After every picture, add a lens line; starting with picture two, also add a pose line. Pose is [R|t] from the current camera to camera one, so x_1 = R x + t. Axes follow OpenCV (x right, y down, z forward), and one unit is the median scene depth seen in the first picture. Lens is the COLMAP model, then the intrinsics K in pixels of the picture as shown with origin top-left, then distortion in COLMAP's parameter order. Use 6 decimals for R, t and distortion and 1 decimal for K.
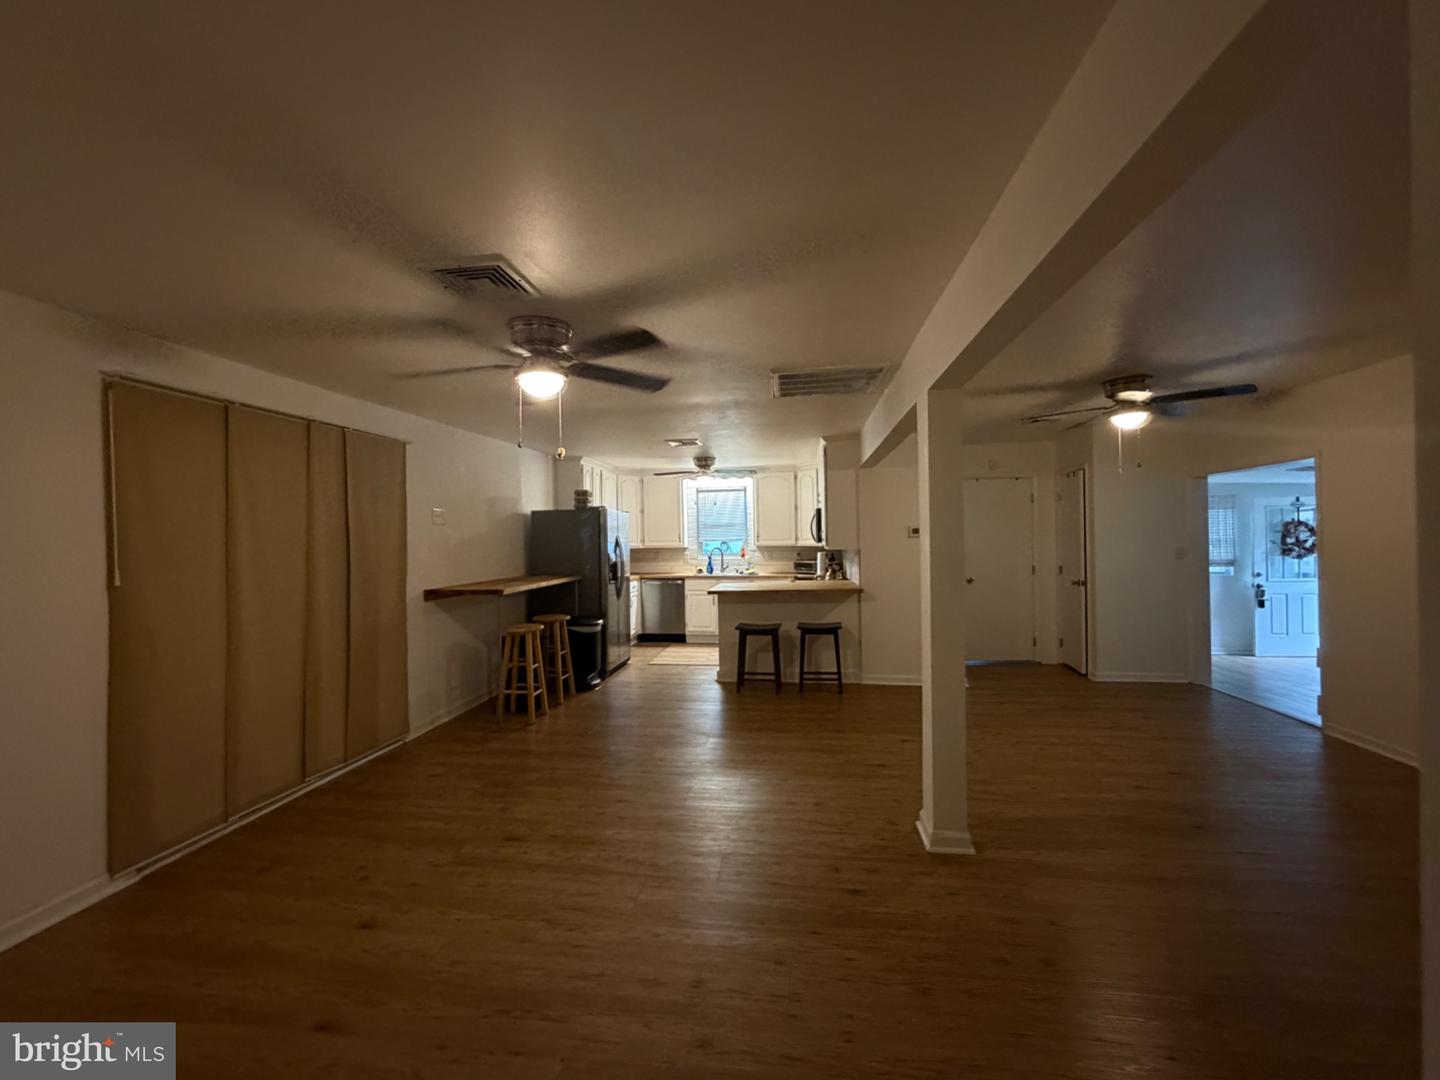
lens RADIAL K [[616.8, 0, 721.0], [0, 616.8, 540.0], [0, 0, 1]] dist [0.002109, -0.001253]
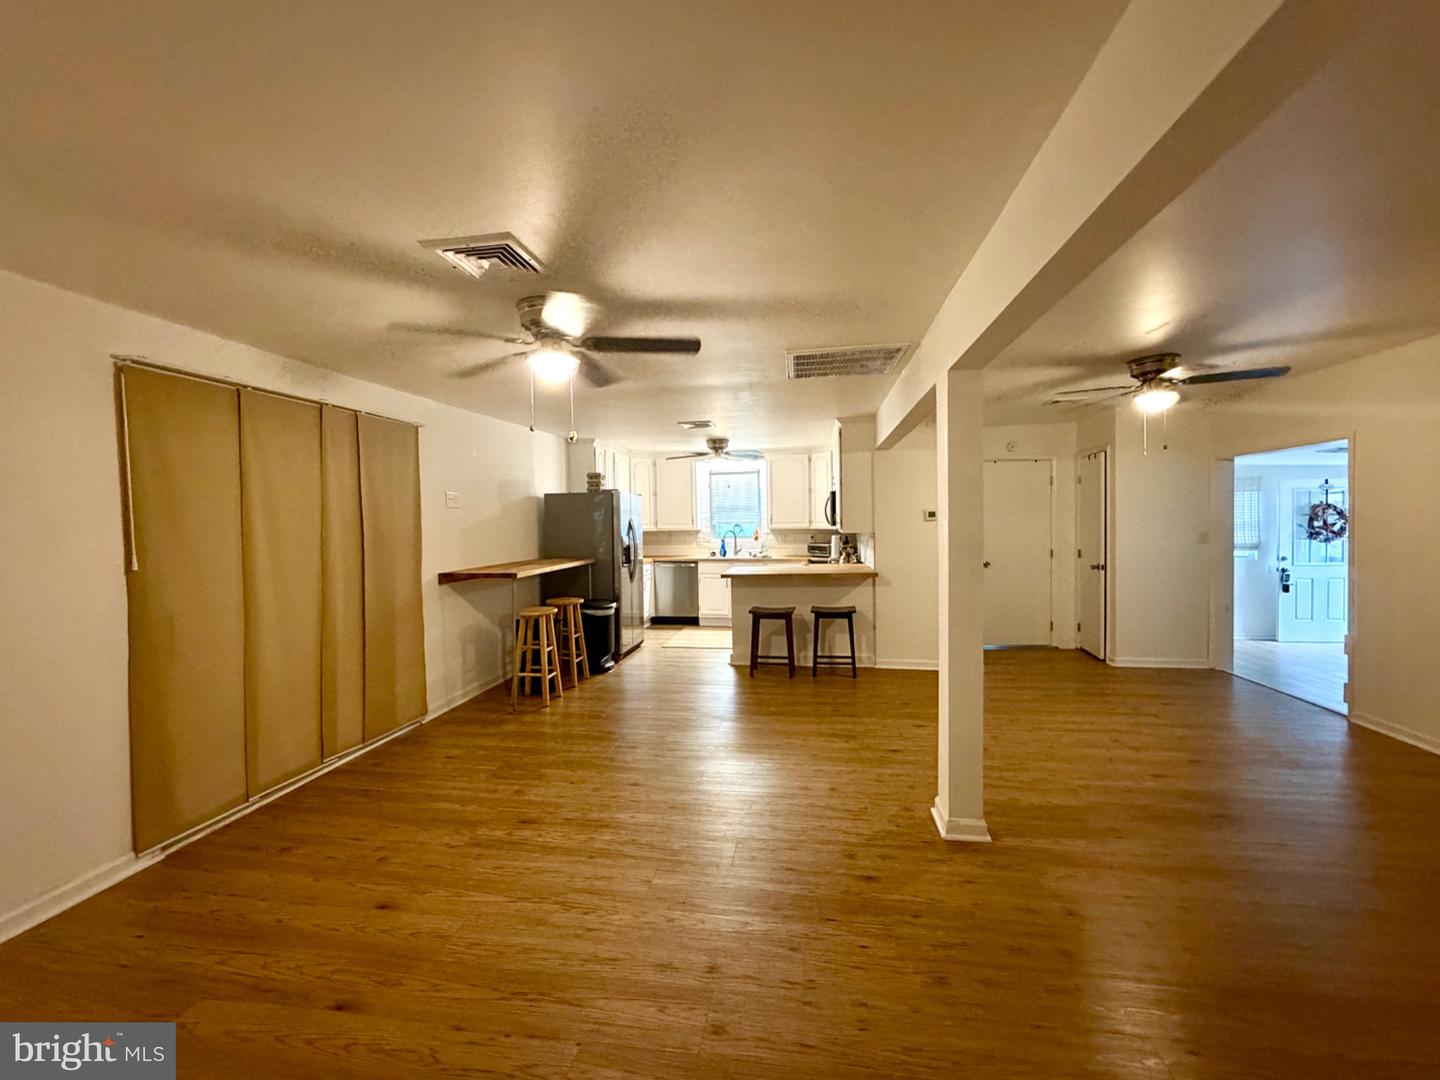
lens RADIAL K [[616.8, 0, 721.5], [0, 616.8, 540.1], [0, 0, 1]] dist [0.002109, -0.001253]
pose [[0.999802, 0.001006, -0.019881, -0.001071], [-0.000422, 0.999570, 0.029333, -0.002119], [0.019902, -0.029319, 0.999372, 0.006824]]
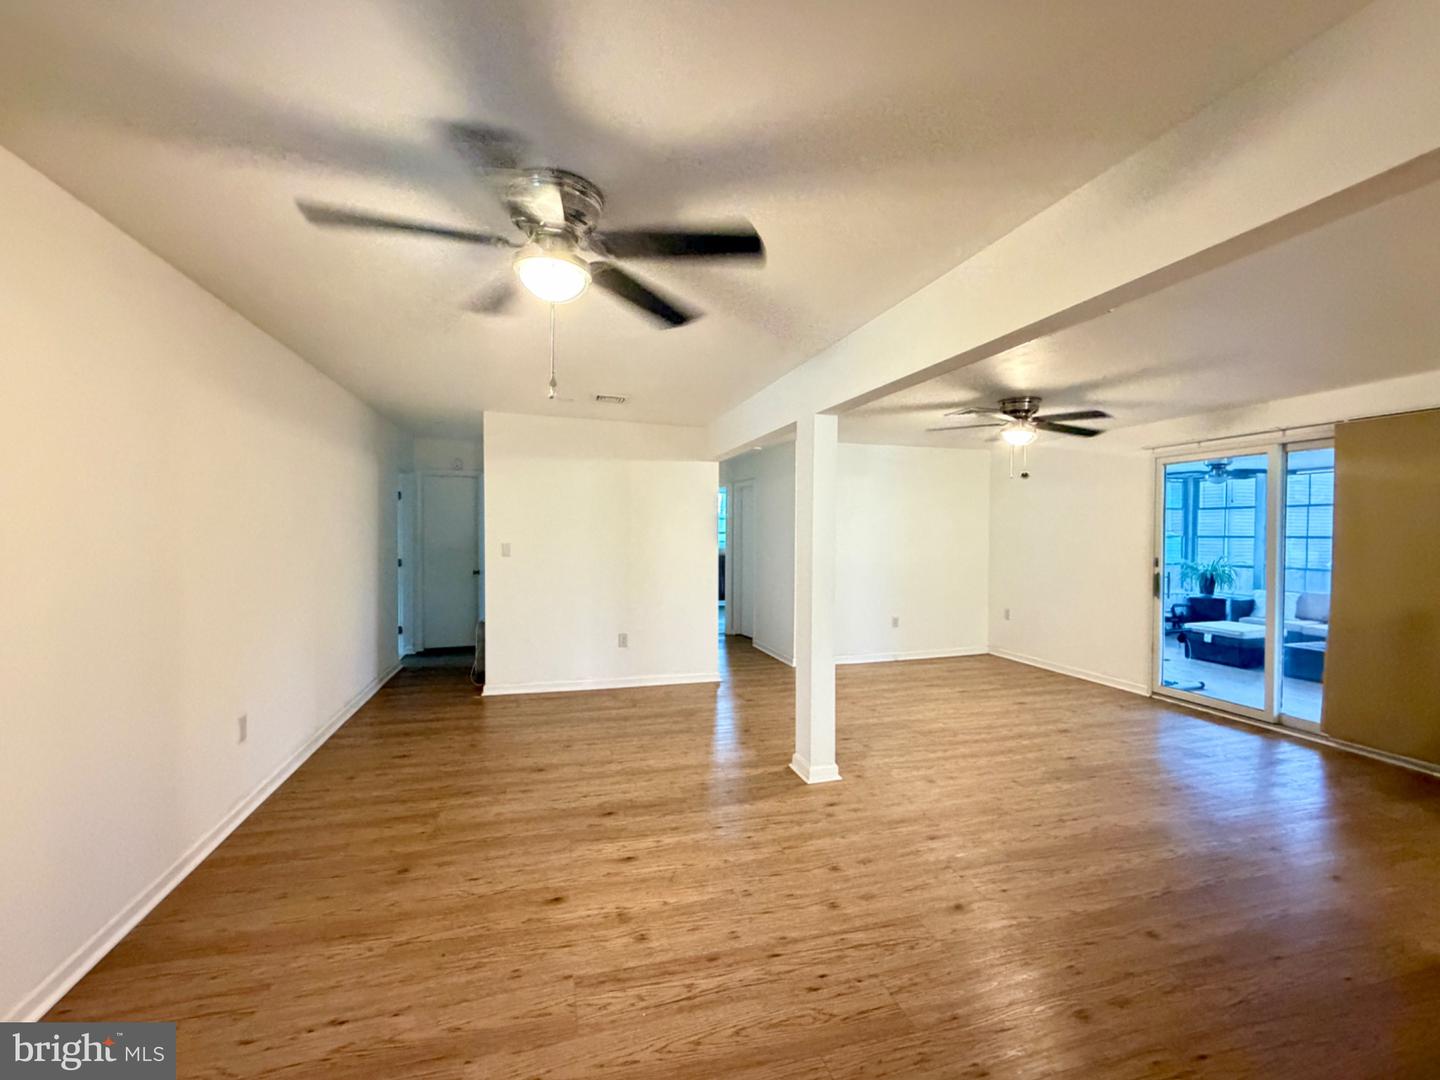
lens RADIAL K [[616.8, 0, 721.5], [0, 616.8, 538.8], [0, 0, 1]] dist [0.002109, -0.001253]
pose [[-0.916719, 0.016924, -0.399175, 0.509436], [0.009561, 0.999746, 0.020430, -0.009540], [0.399419, 0.014912, -0.916647, 1.023113]]
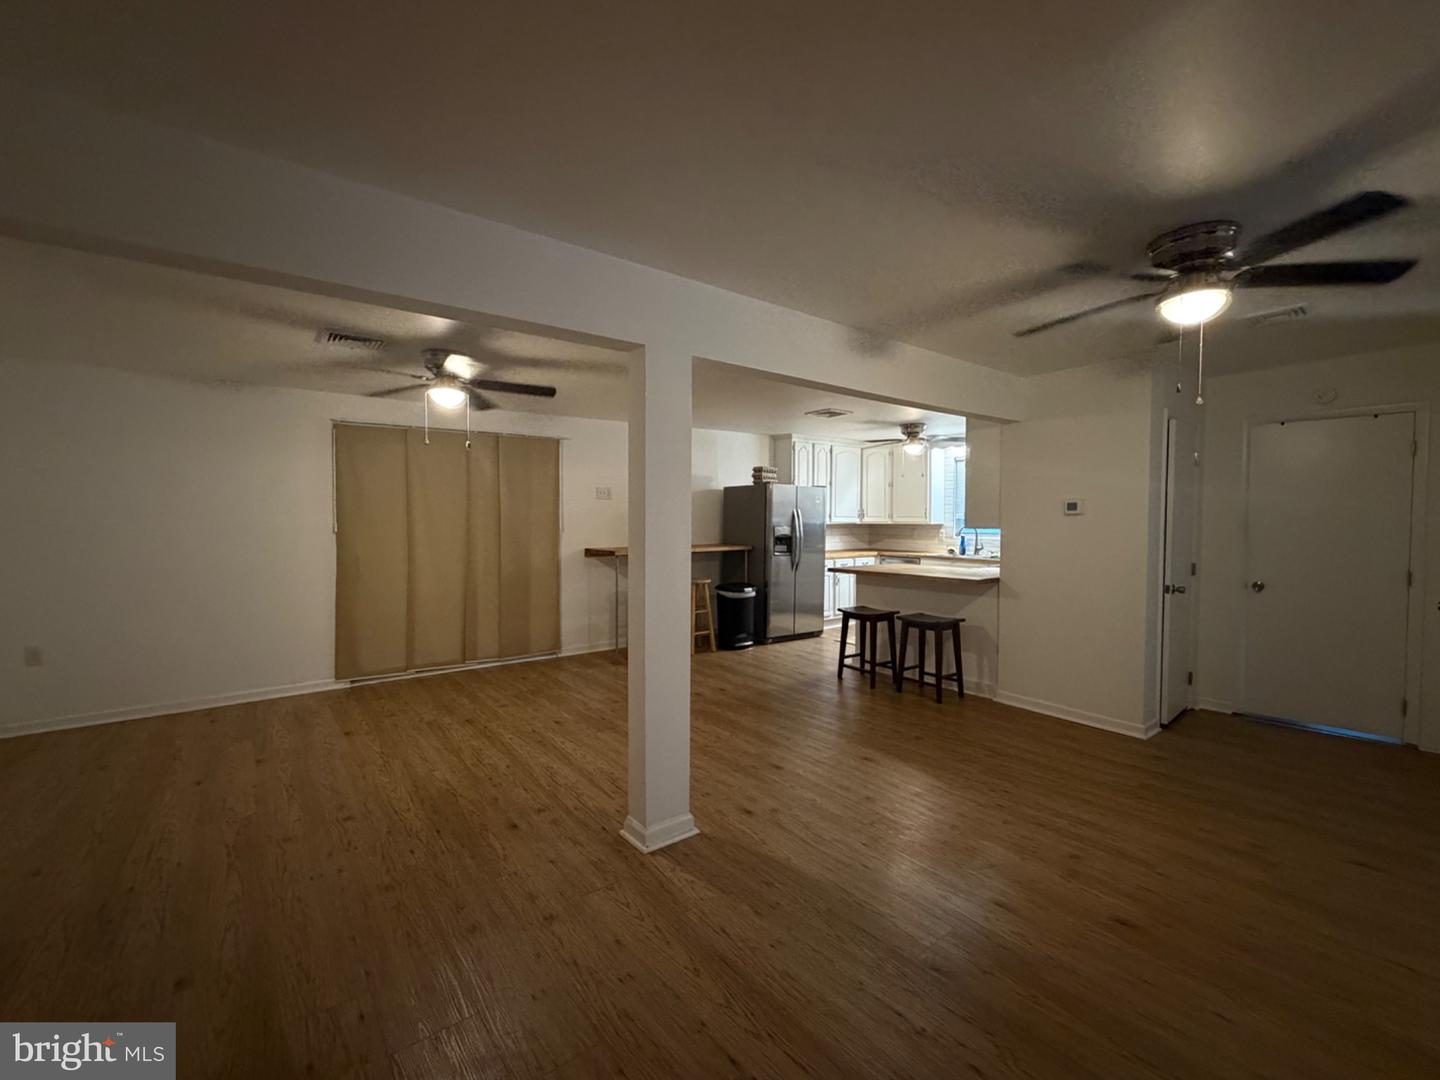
lens RADIAL K [[616.8, 0, 719.9], [0, 616.8, 539.3], [0, 0, 1]] dist [0.002109, -0.001253]
pose [[0.714447, 0.041596, -0.698452, 0.525256], [-0.015436, 0.998925, 0.043701, -0.001240], [0.699519, -0.020441, 0.714321, 0.201060]]
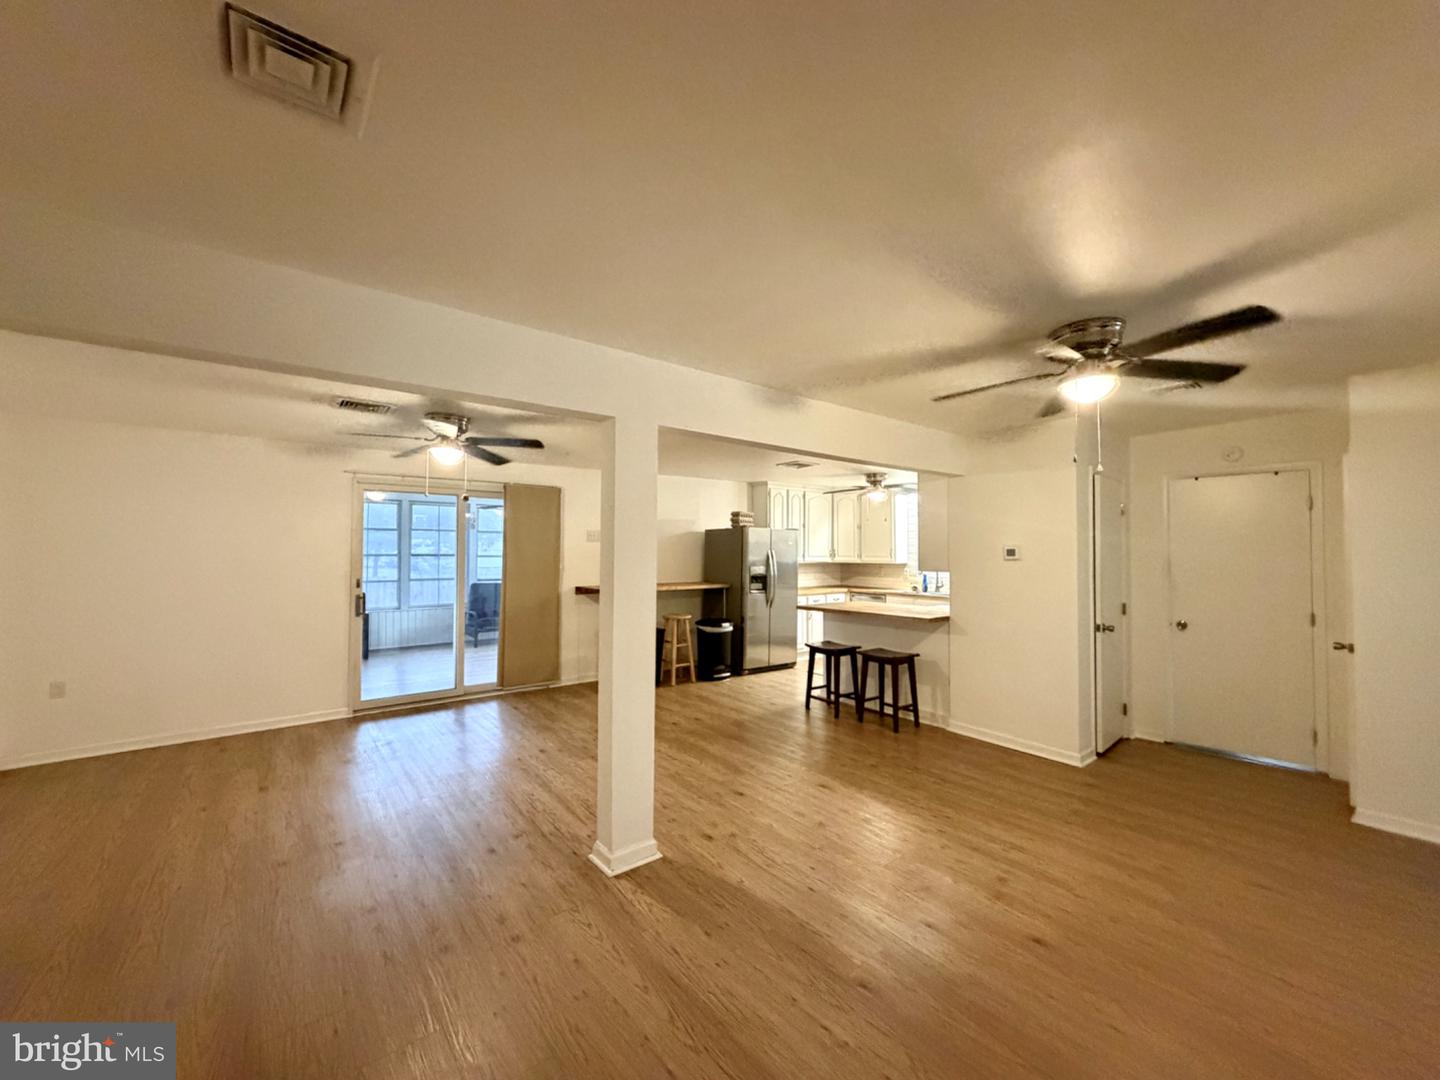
lens RADIAL K [[574.5, 0, 716.9], [0, 574.5, 539.6], [0, 0, 1]] dist [0.002058, -0.001019]
pose [[0.718780, 0.004182, -0.695225, 0.557786], [-0.017570, 0.999772, -0.012151, -0.015338], [0.695016, 0.020949, 0.718689, 0.204534]]
